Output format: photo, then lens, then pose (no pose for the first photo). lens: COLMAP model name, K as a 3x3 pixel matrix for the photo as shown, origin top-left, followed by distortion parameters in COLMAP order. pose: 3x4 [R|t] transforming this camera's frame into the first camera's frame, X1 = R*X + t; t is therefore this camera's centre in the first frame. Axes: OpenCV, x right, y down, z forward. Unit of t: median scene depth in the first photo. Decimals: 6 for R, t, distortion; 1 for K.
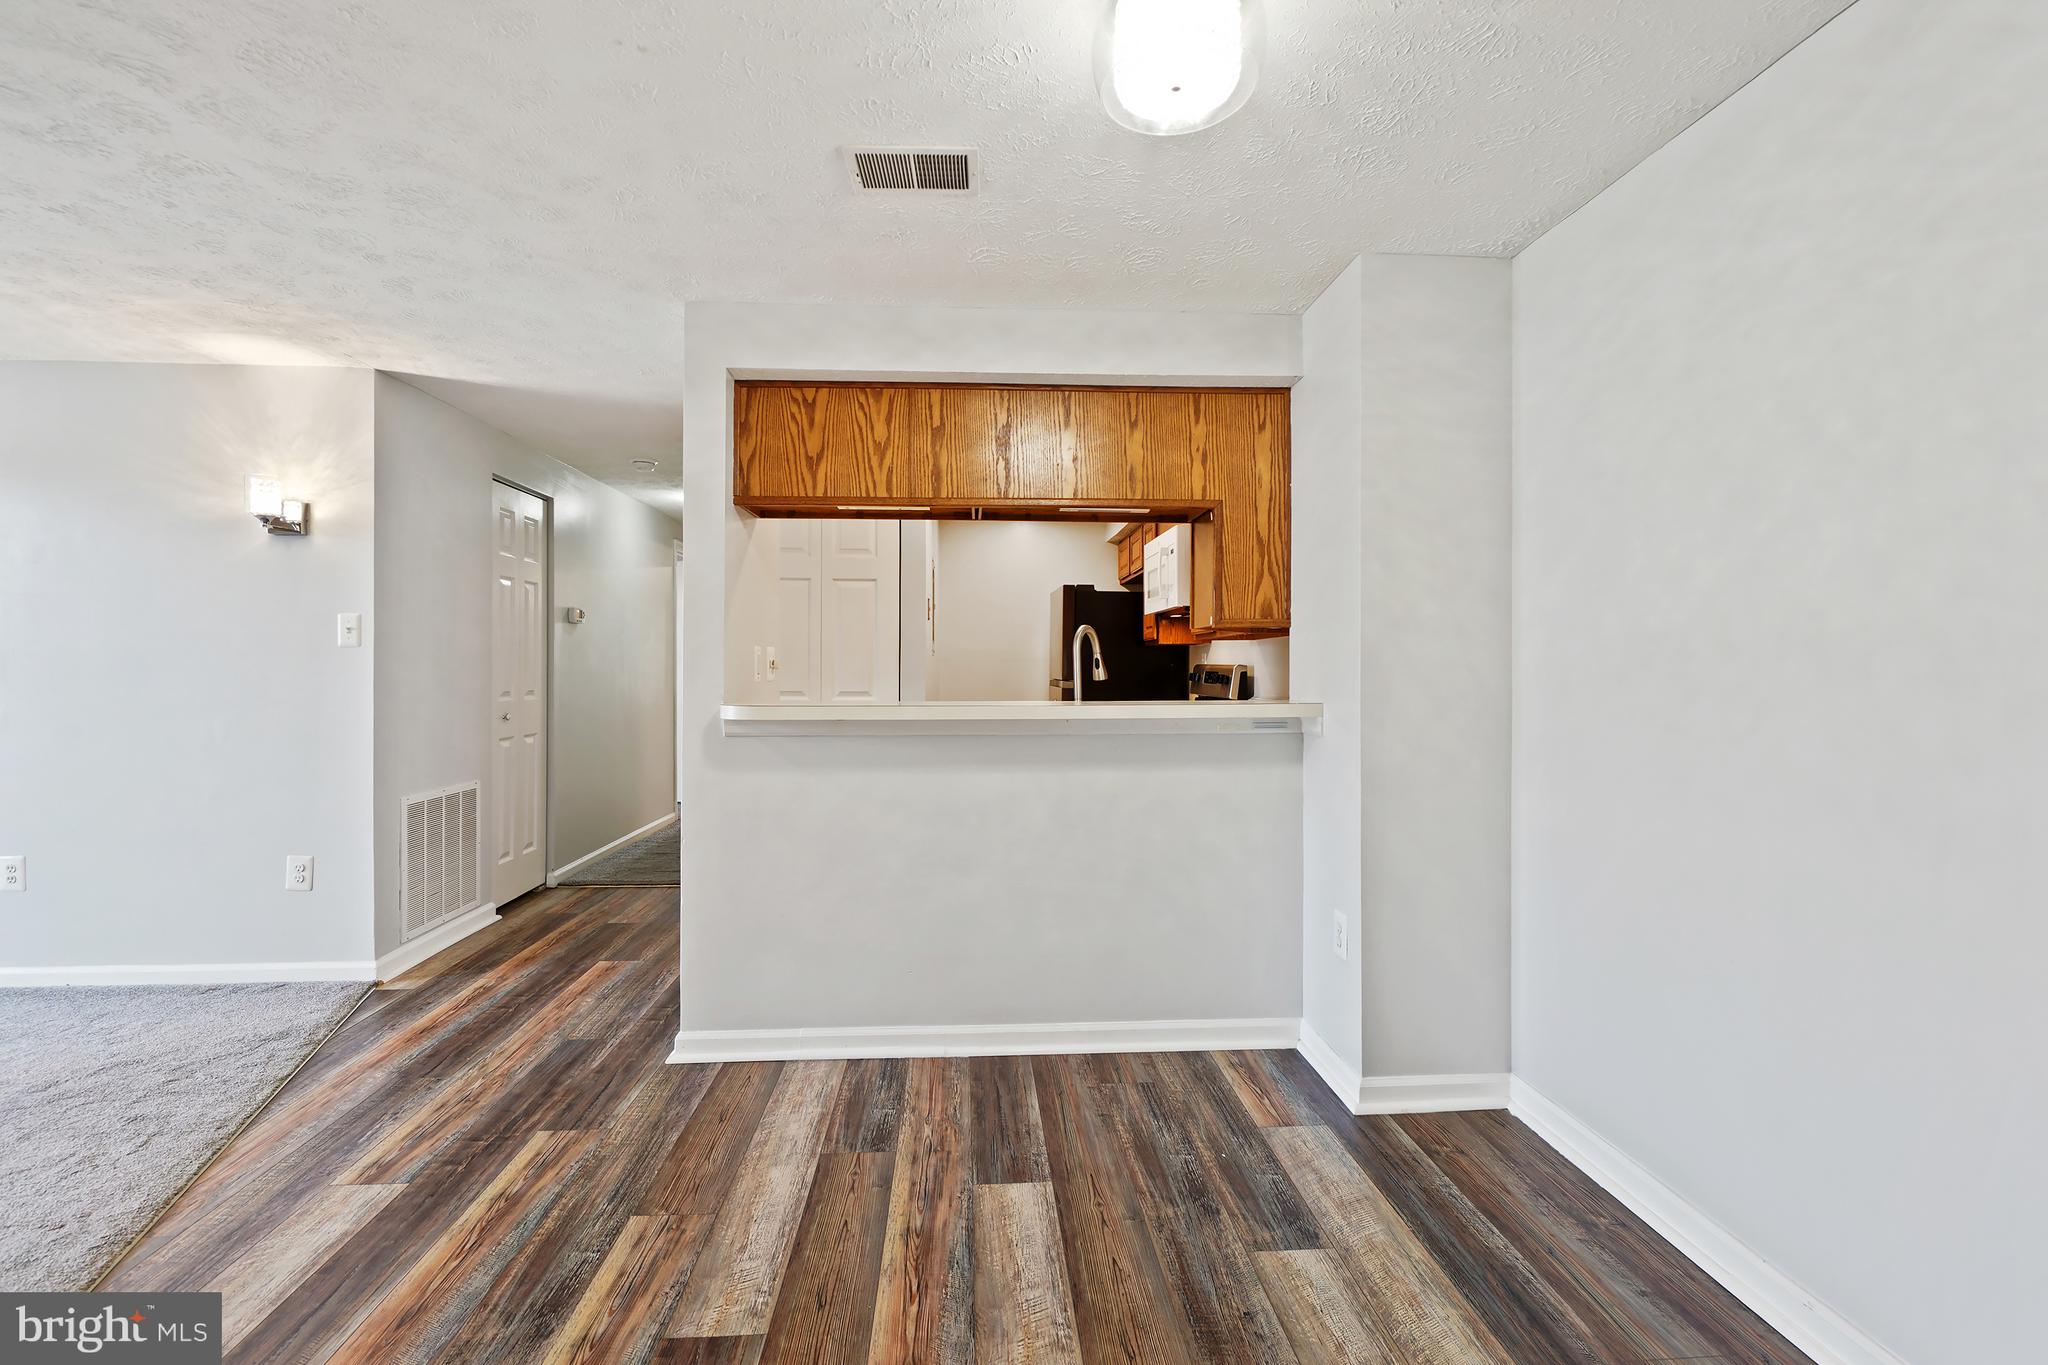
lens RADIAL K [[897.5, 0, 1016.7], [0, 897.5, 667.7], [0, 0, 1]] dist [-0.001591, -0.000814]
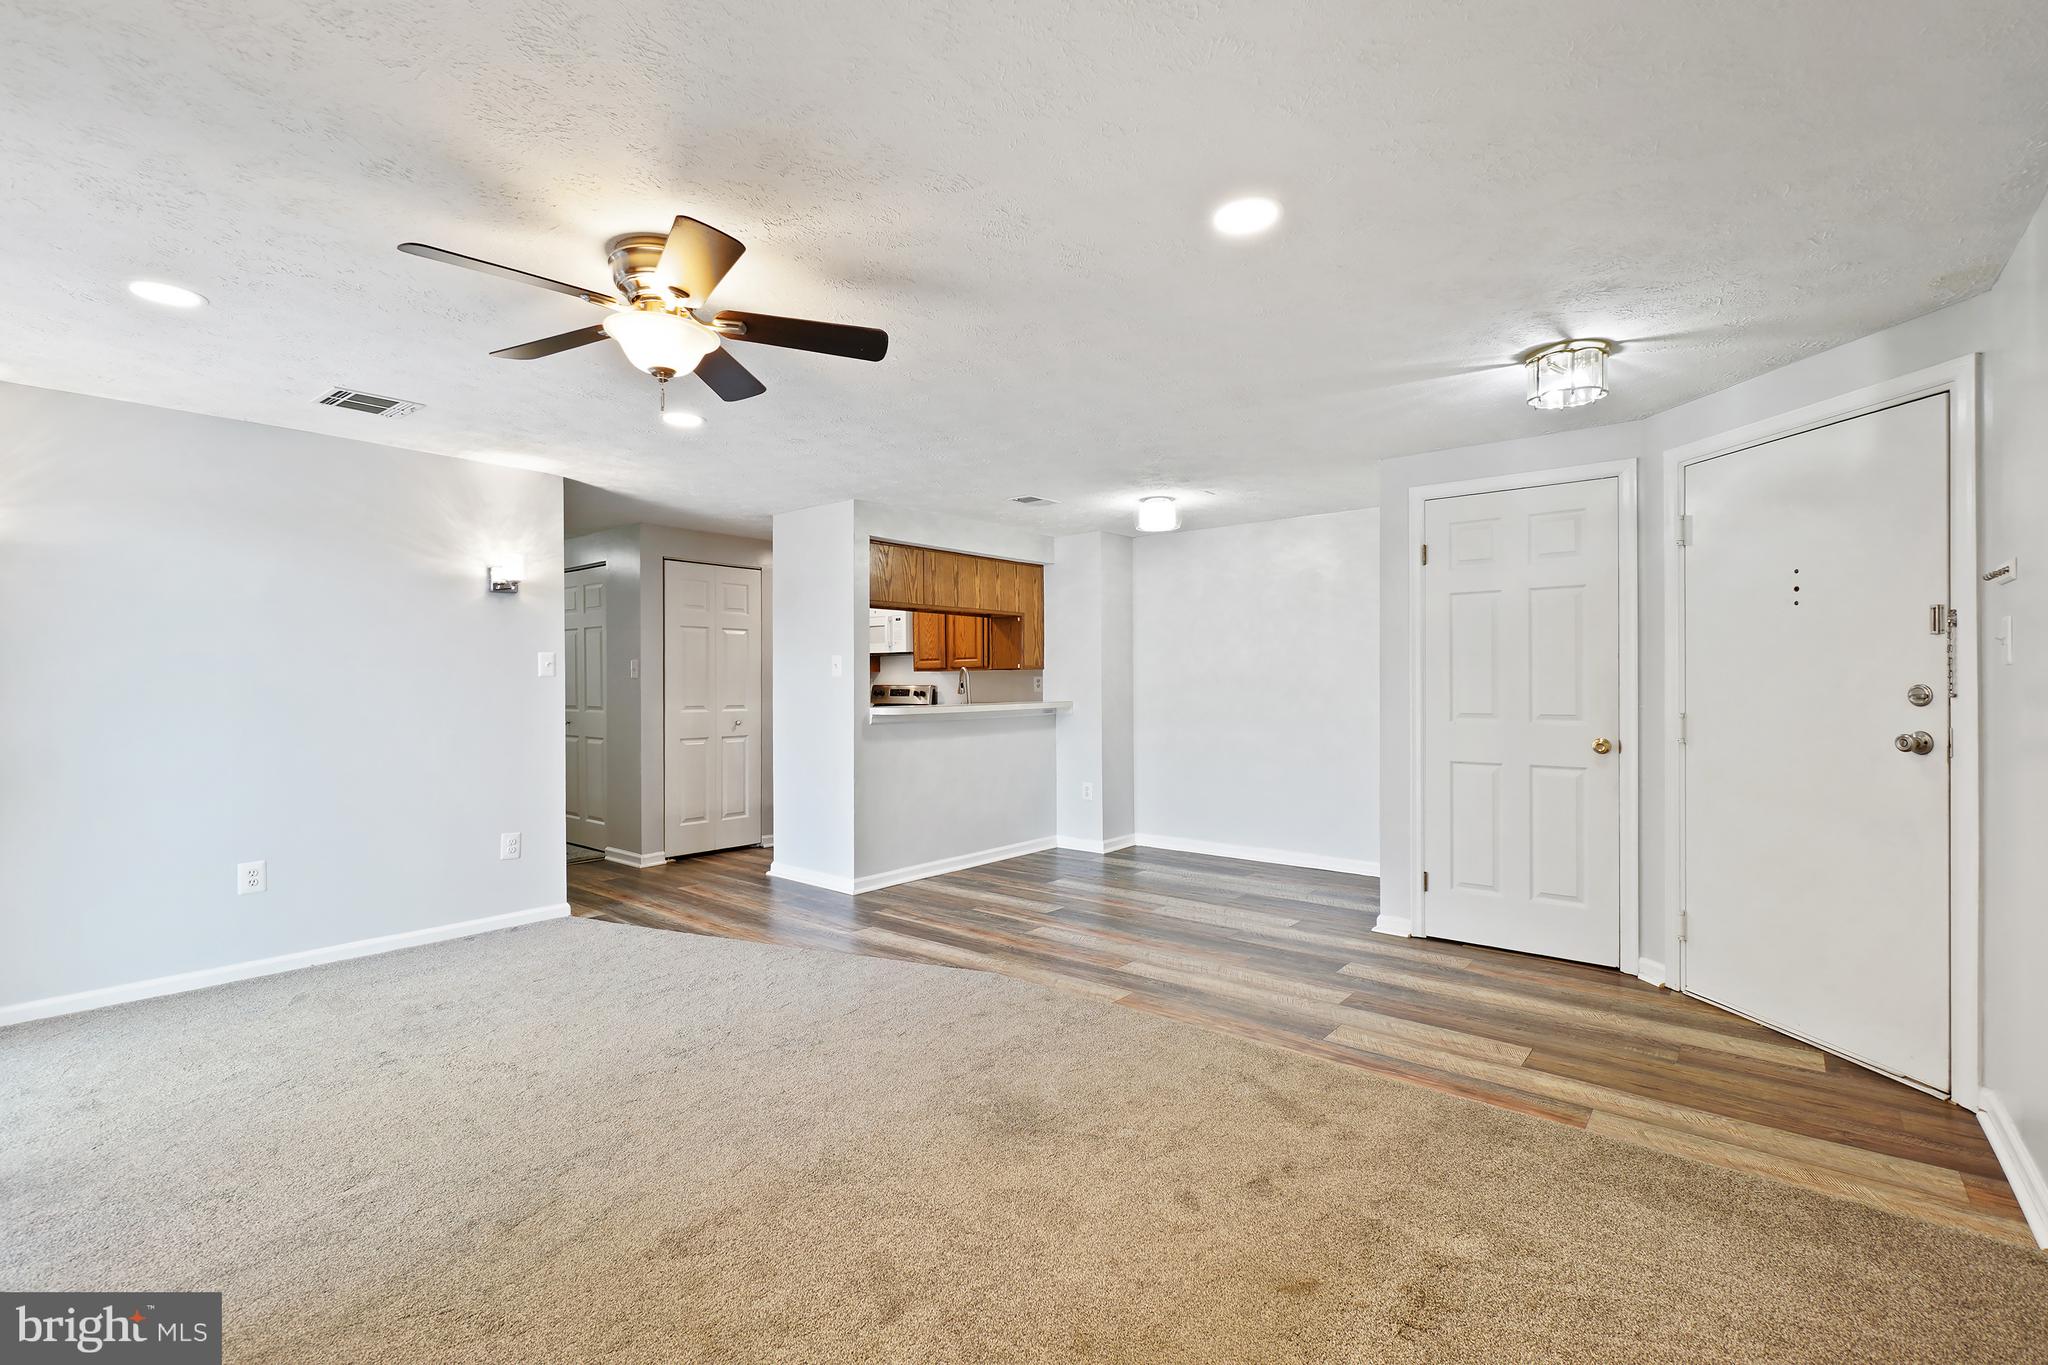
lens RADIAL K [[900.6, 0, 1024.0], [0, 900.6, 682.5], [0, 0, 1]] dist [0.003437, 0.000042]
pose [[0.680055, -0.003312, 0.733153, -1.503297], [0.006087, 0.999981, -0.001128, -0.009837], [-0.733136, 0.005229, 0.680062, -0.564550]]
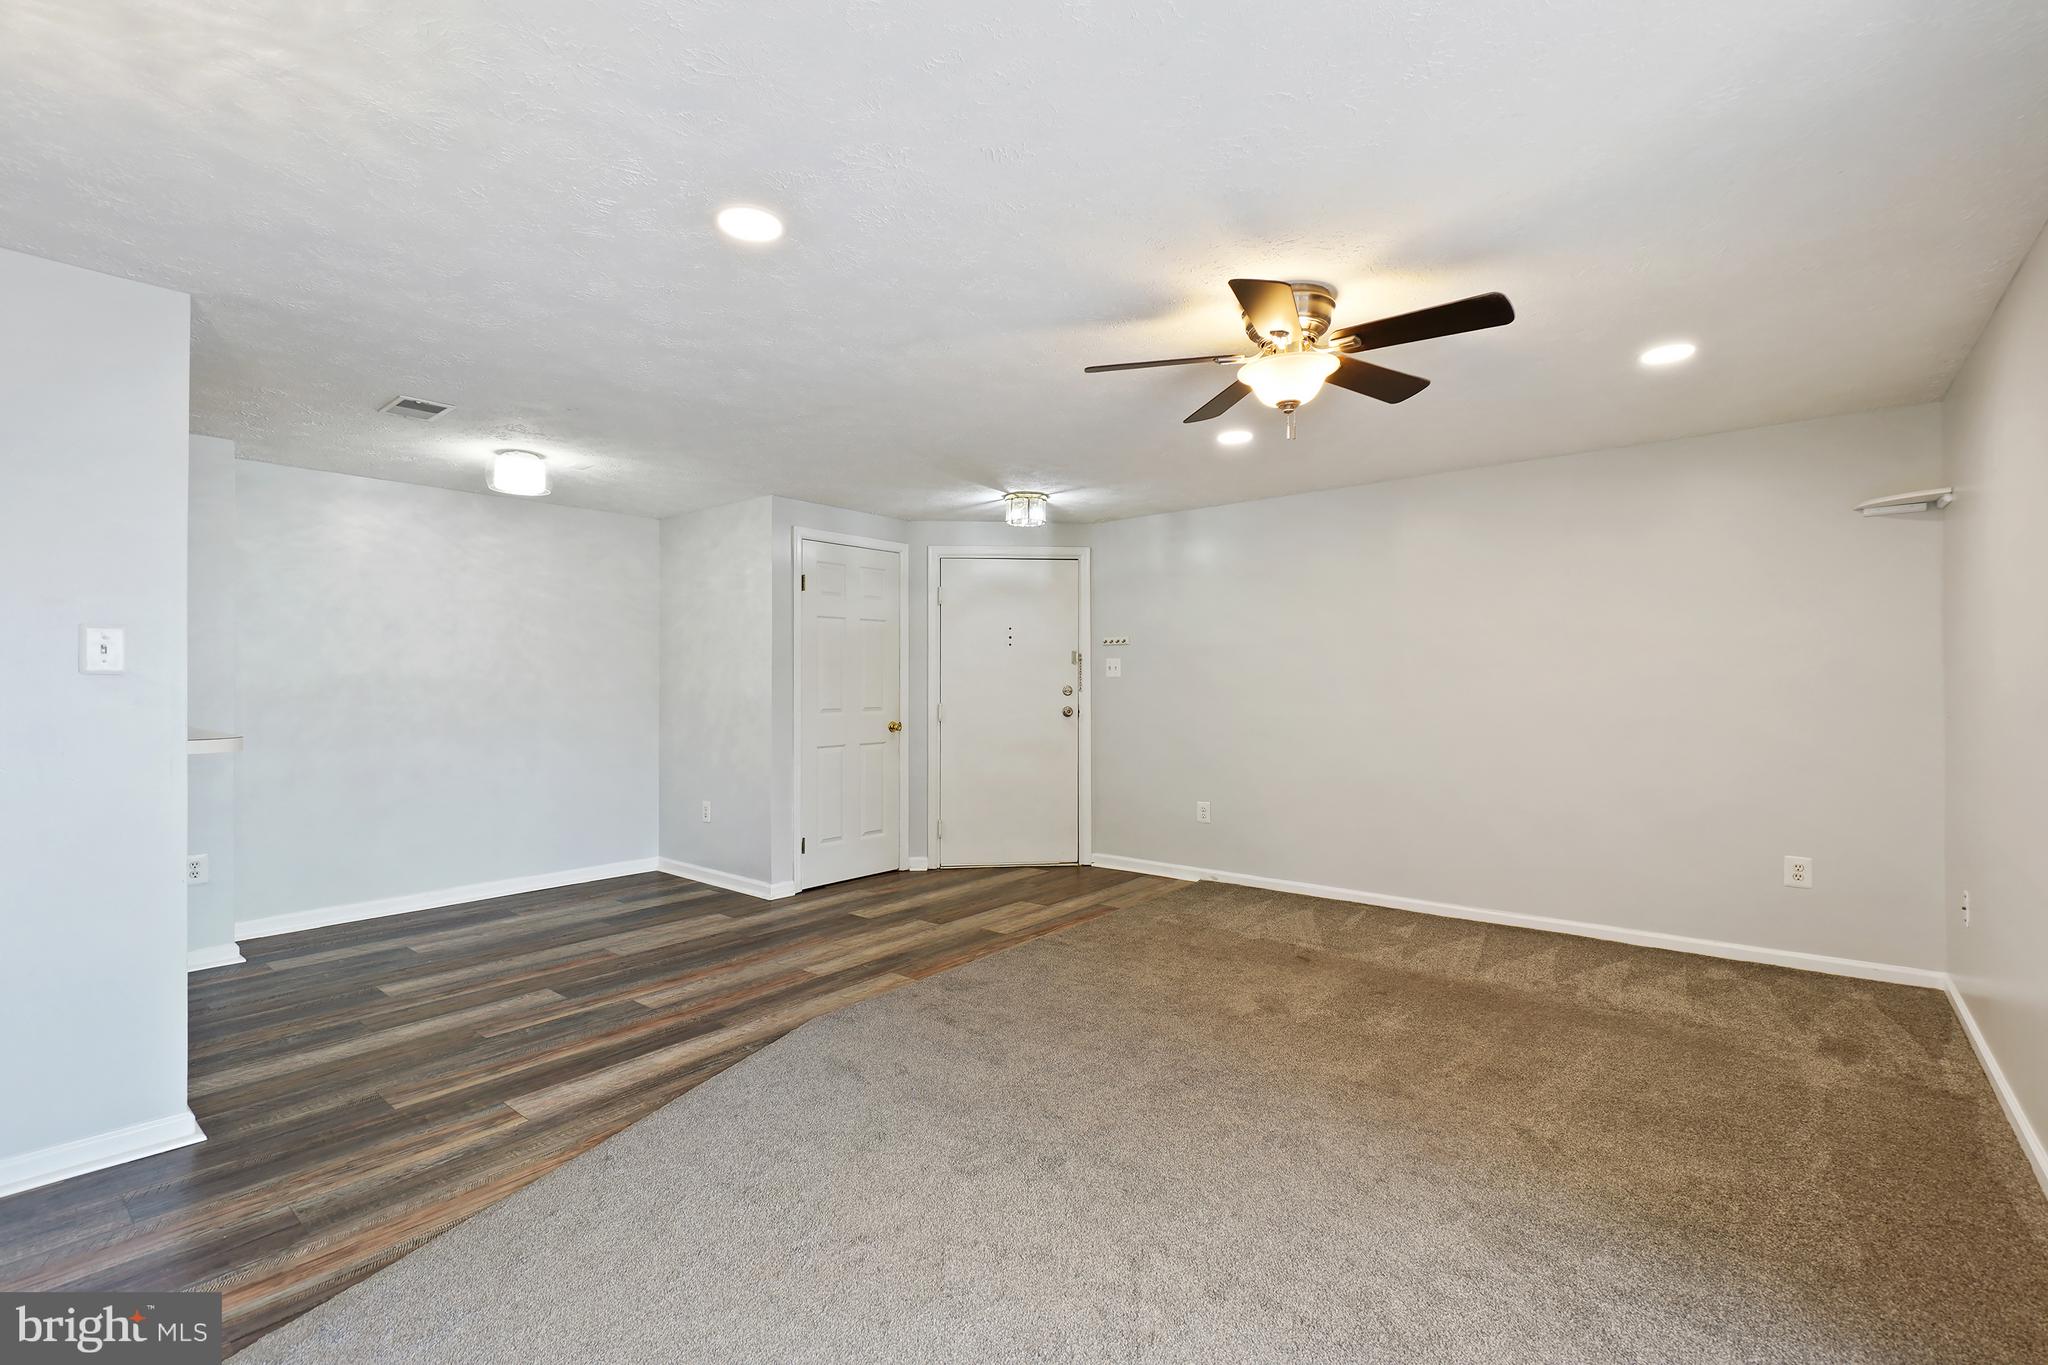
lens RADIAL K [[906.2, 0, 1011.4], [0, 906.2, 668.9], [0, 0, 1]] dist [-0.000269, -0.000330]
pose [[-0.727476, 0.009407, 0.686069, -1.549160], [0.001623, 0.999927, -0.011989, -0.017975], [-0.686131, -0.007608, -0.727438, 1.069790]]
